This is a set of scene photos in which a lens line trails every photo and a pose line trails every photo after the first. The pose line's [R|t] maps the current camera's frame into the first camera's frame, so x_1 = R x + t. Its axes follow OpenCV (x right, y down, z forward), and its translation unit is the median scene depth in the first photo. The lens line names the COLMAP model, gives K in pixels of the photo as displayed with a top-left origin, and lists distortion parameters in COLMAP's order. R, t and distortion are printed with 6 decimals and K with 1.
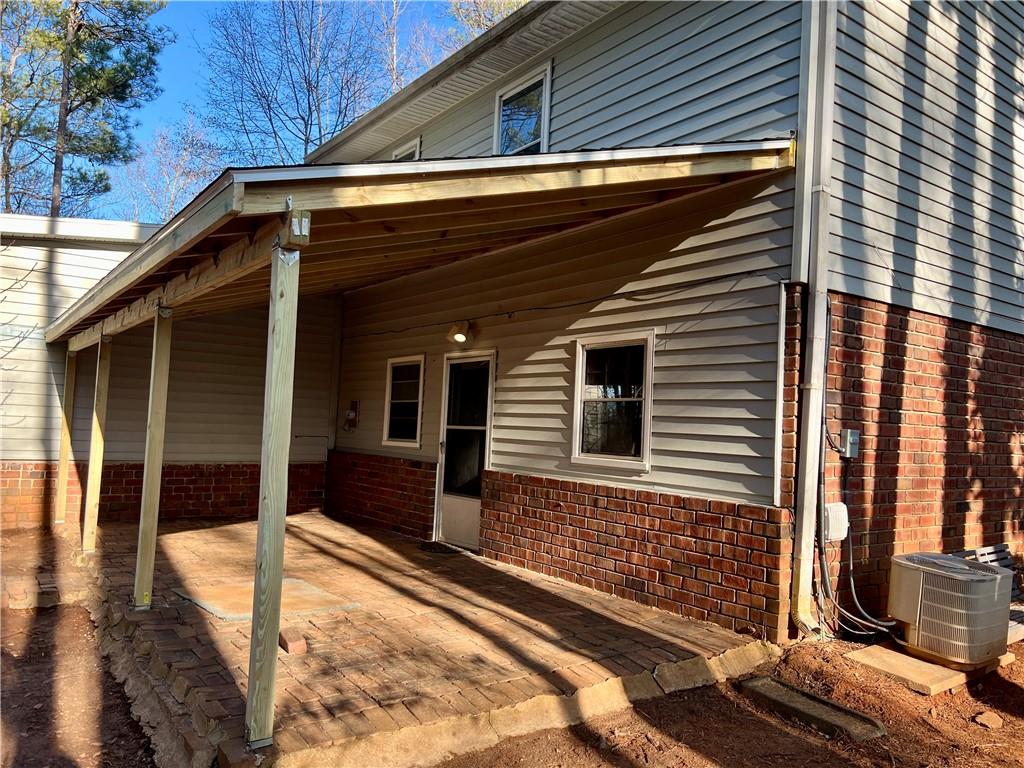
lens RADIAL K [[767.6, 0, 515.5], [0, 767.6, 387.8], [0, 0, 1]] dist [0.091328, -0.110916]
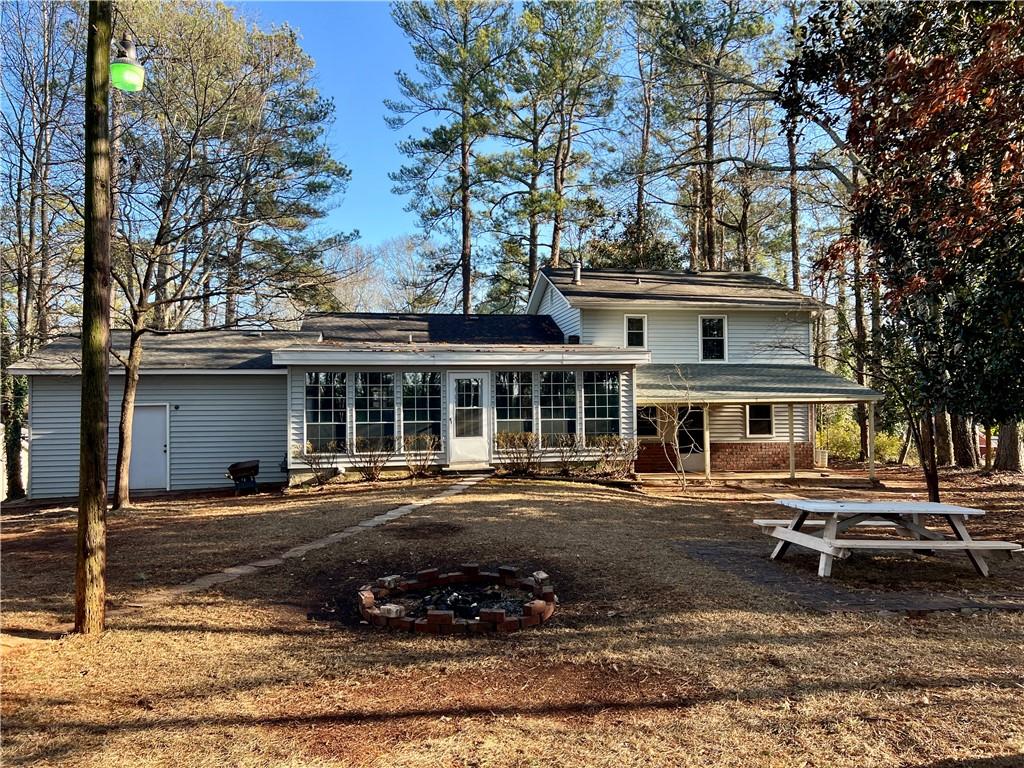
lens RADIAL K [[767.6, 0, 515.5], [0, 767.6, 387.8], [0, 0, 1]] dist [0.091328, -0.110916]
pose [[0.439856, -0.014585, 0.897950, -3.573994], [-0.018840, 0.999498, 0.025463, -0.200092], [-0.897871, -0.028117, 0.439360, 0.404300]]
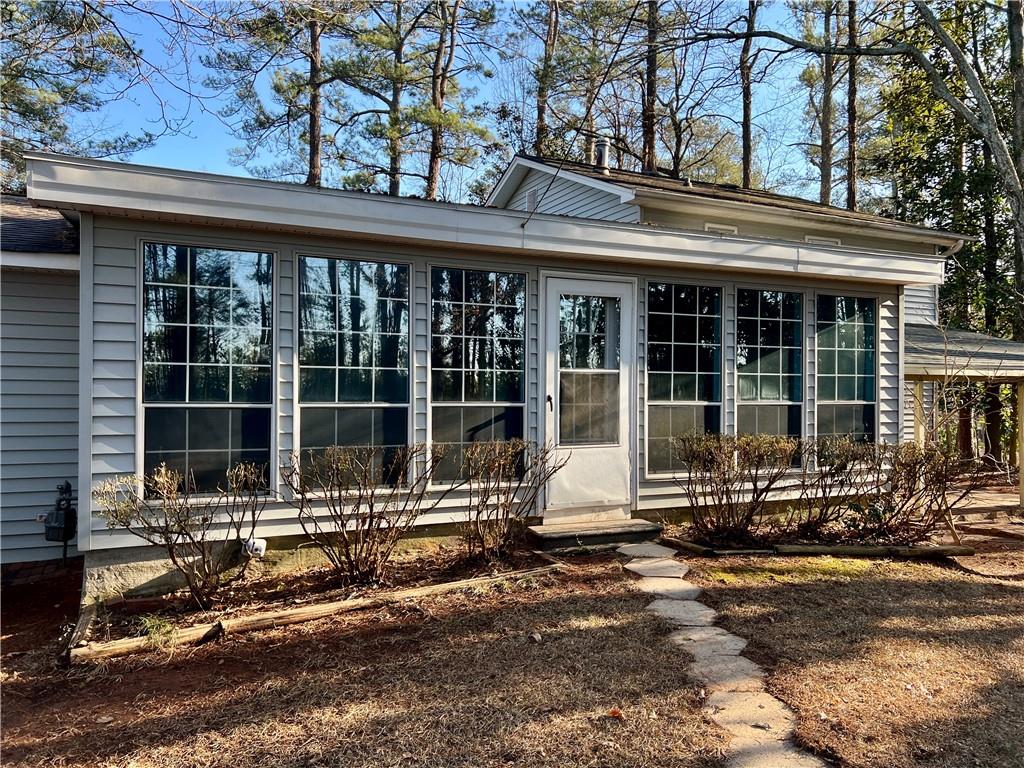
lens RADIAL K [[771.1, 0, 512.0], [0, 771.1, 384.0], [0, 0, 1]] dist [0.045014, -0.048455]
pose [[0.185893, -0.022614, 0.982310, -2.336070], [-0.048330, 0.998315, 0.032128, -0.072981], [-0.981381, -0.053447, 0.184486, 1.595980]]
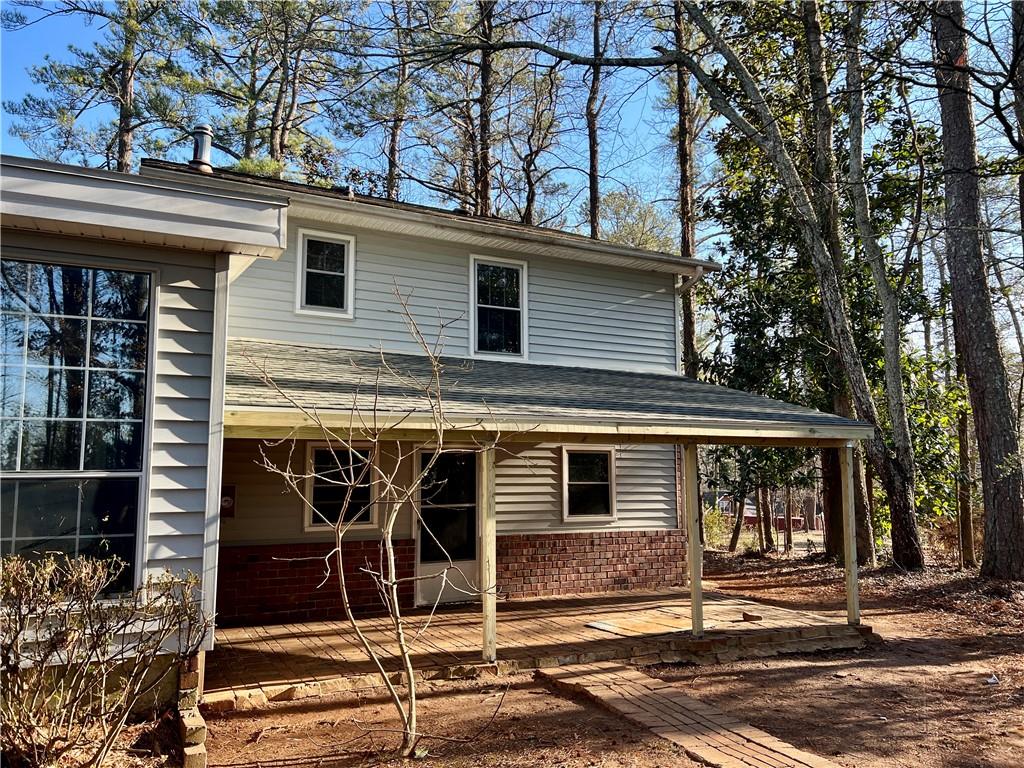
lens RADIAL K [[767.6, 0, 515.5], [0, 767.6, 387.8], [0, 0, 1]] dist [0.091328, -0.110916]
pose [[0.153559, 0.075525, 0.985249, -1.592838], [-0.041483, 0.996689, -0.069937, -0.069609], [-0.987268, -0.030132, 0.156183, 0.856830]]
